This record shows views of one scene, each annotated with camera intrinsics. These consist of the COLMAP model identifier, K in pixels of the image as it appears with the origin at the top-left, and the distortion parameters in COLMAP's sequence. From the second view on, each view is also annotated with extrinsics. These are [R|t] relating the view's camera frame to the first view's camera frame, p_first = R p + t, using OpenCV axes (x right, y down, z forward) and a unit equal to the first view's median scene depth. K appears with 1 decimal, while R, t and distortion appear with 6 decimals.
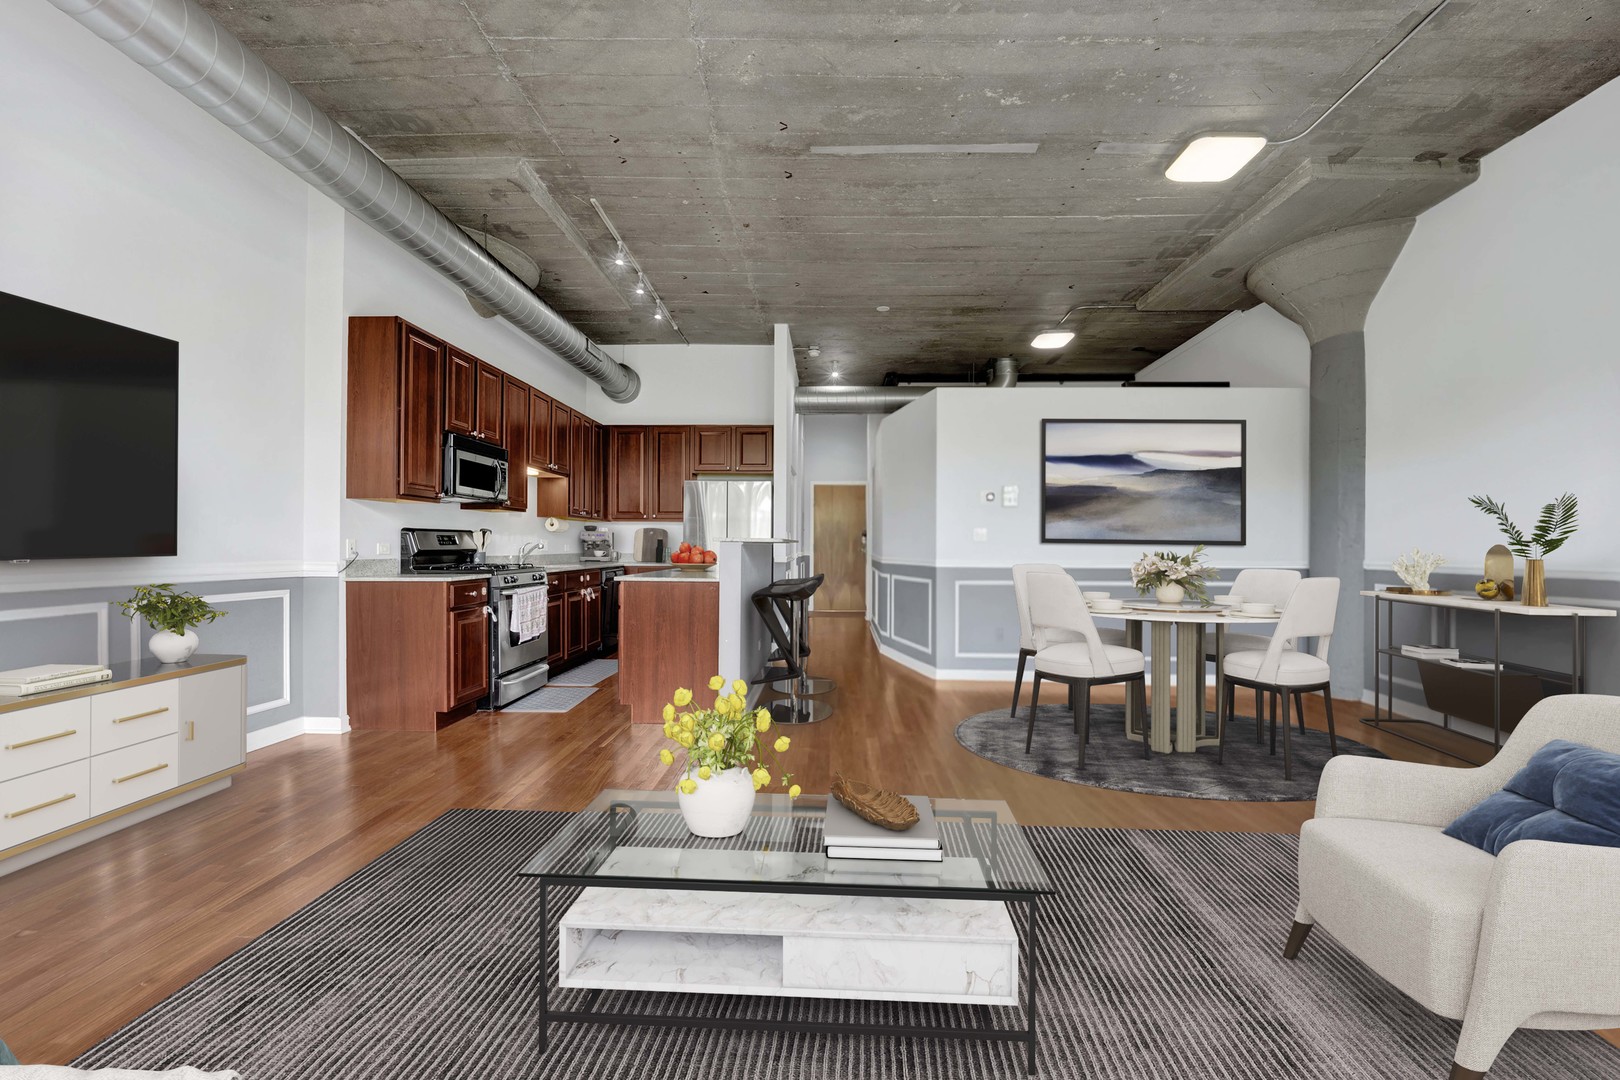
lens RADIAL K [[669.2, 0, 816.8], [0, 669.2, 547.3], [0, 0, 1]] dist [-0.020266, -0.000089]
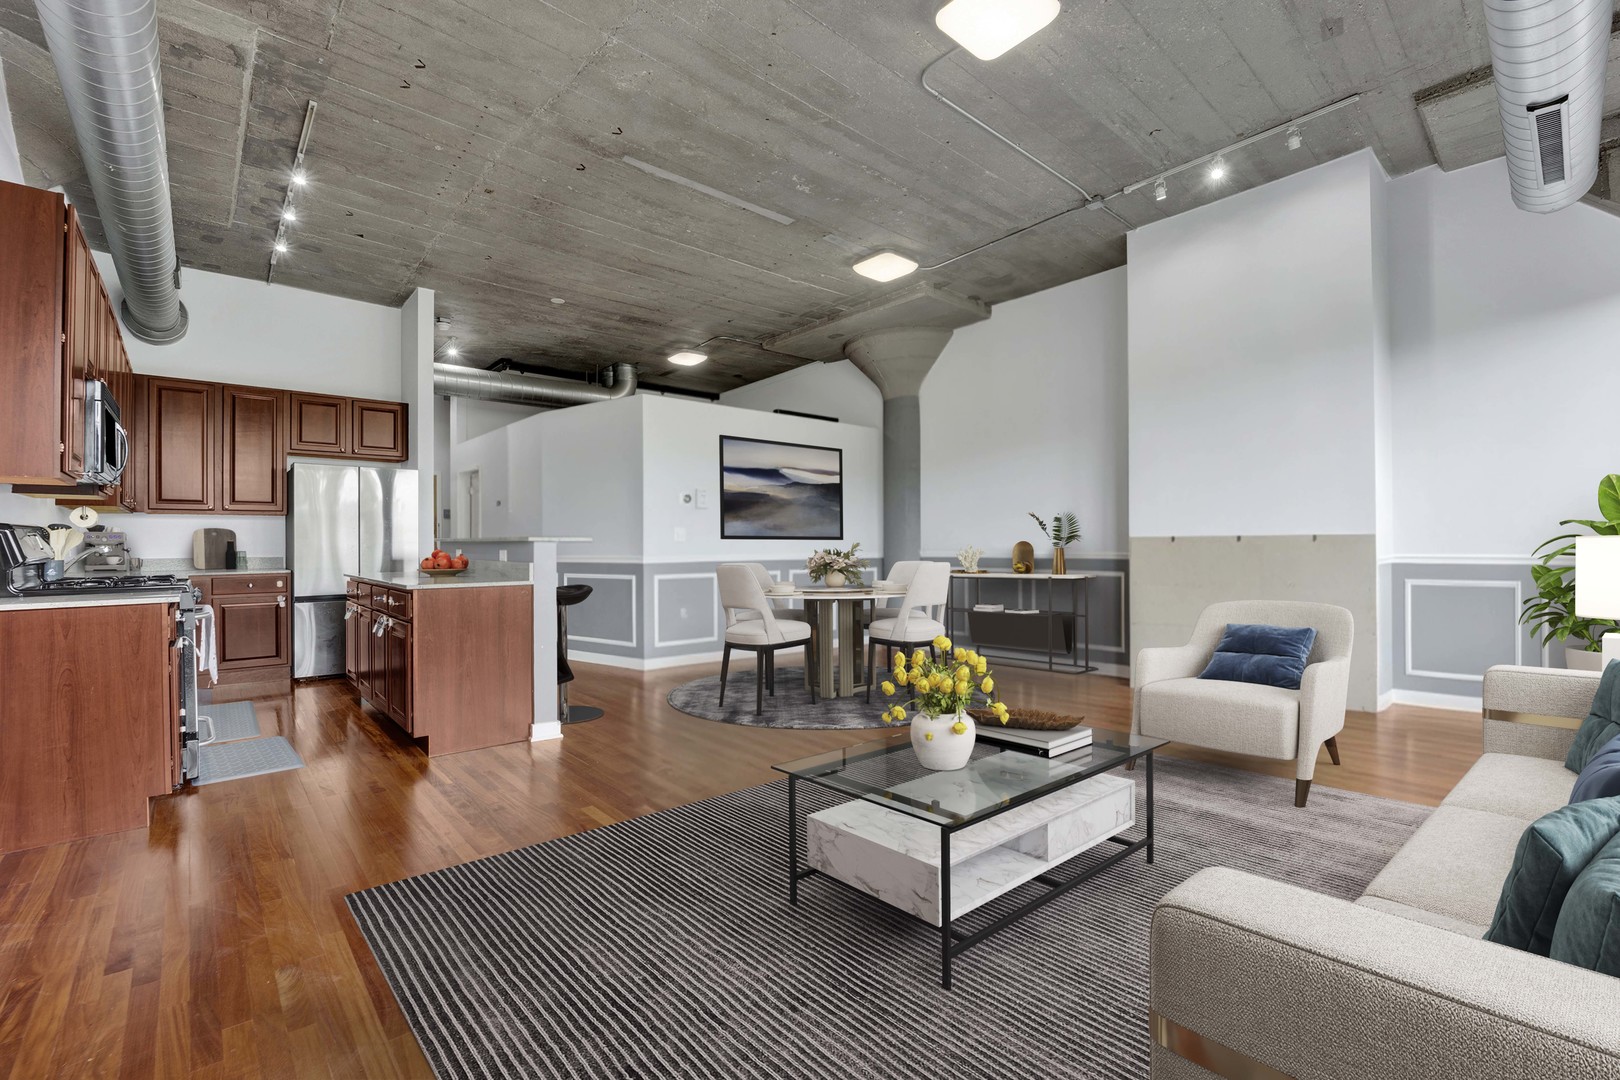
lens RADIAL K [[669.2, 0, 816.8], [0, 669.2, 547.3], [0, 0, 1]] dist [-0.020266, -0.000089]
pose [[0.743806, -0.013128, 0.668267, -0.318258], [0.008721, 0.999913, 0.009936, -0.004505], [-0.668339, -0.001562, 0.743855, 0.027446]]
